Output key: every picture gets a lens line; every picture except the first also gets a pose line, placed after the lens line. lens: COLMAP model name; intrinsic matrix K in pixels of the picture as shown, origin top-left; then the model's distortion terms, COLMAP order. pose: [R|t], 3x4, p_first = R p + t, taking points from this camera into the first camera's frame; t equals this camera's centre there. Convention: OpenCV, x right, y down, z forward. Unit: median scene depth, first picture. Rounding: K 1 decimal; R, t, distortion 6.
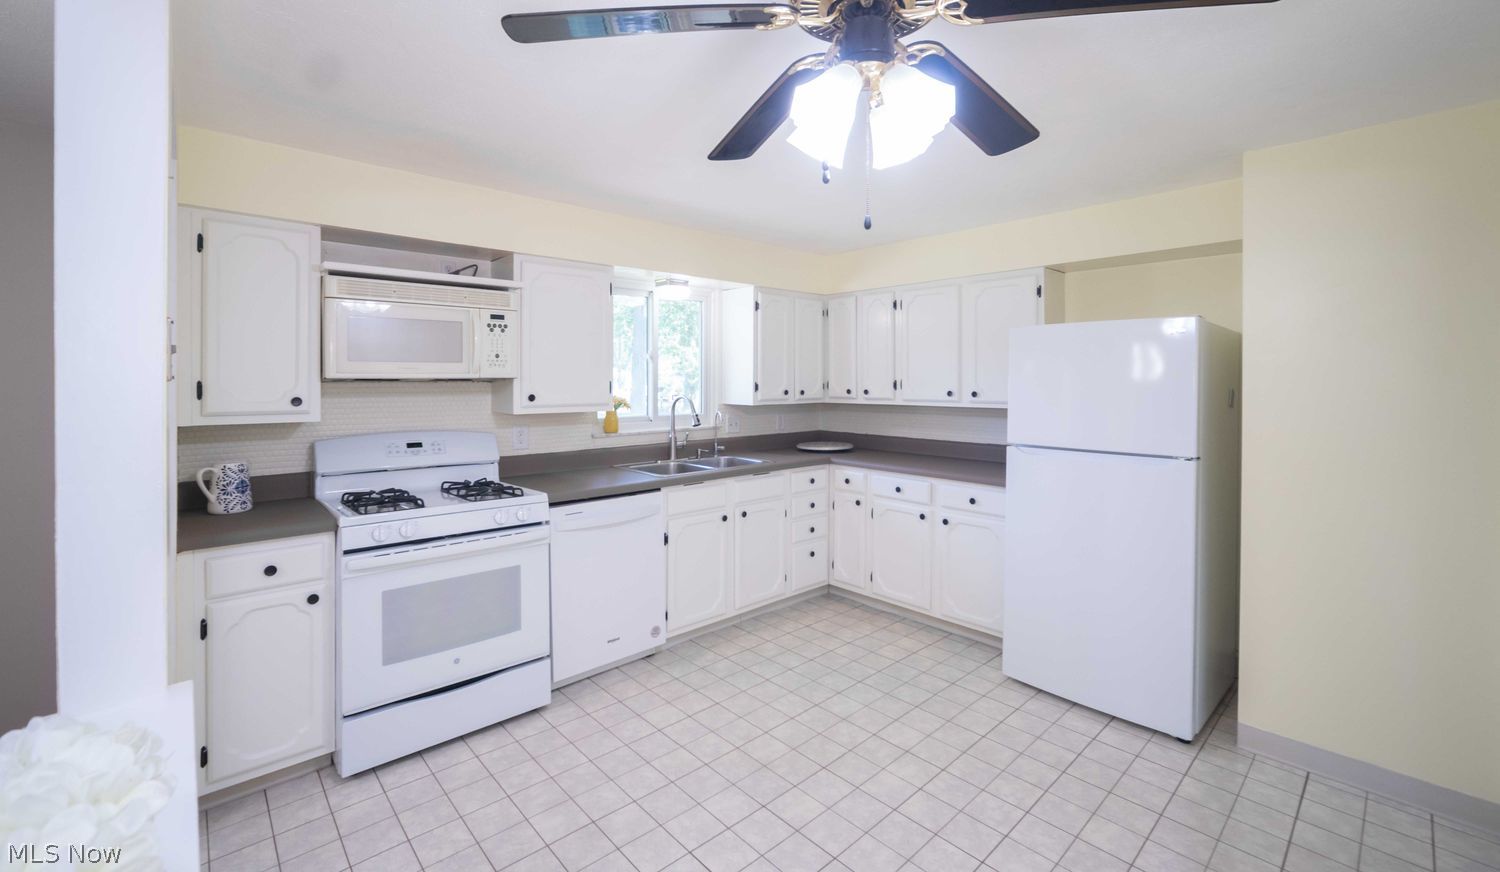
lens RADIAL K [[622.3, 0, 751.8], [0, 622.3, 383.2], [0, 0, 1]] dist [-0.001311, 0.000049]
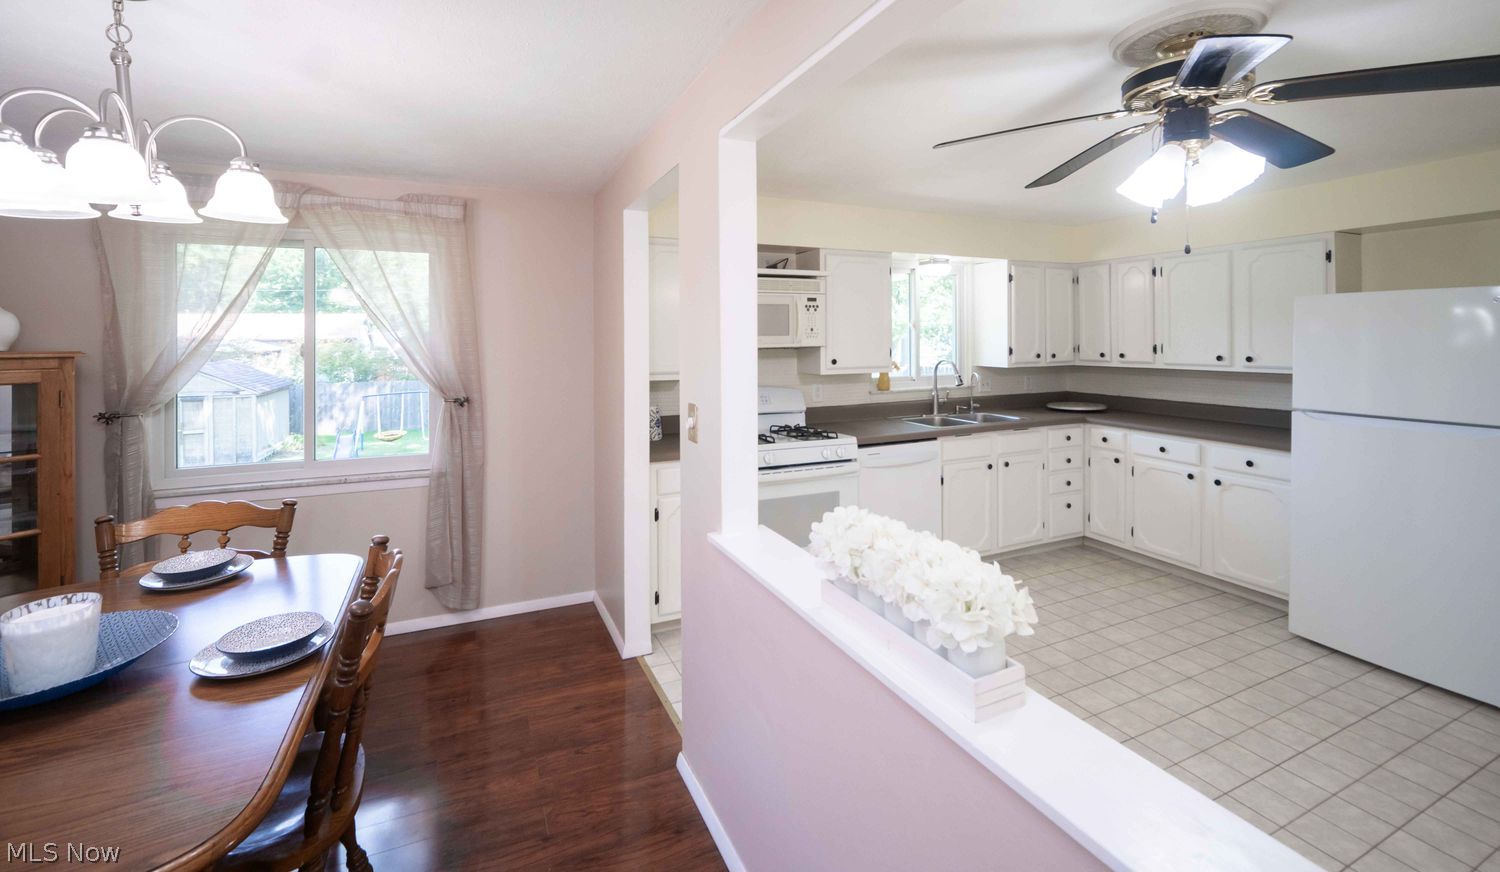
lens RADIAL K [[615.2, 0, 748.8], [0, 615.2, 338.9], [0, 0, 1]] dist [-0.001152, 0.000018]
pose [[0.950690, -0.006029, -0.310085, -0.108139], [0.005774, 0.999982, -0.001741, -0.018494], [0.310089, -0.000135, 0.950707, -0.207790]]
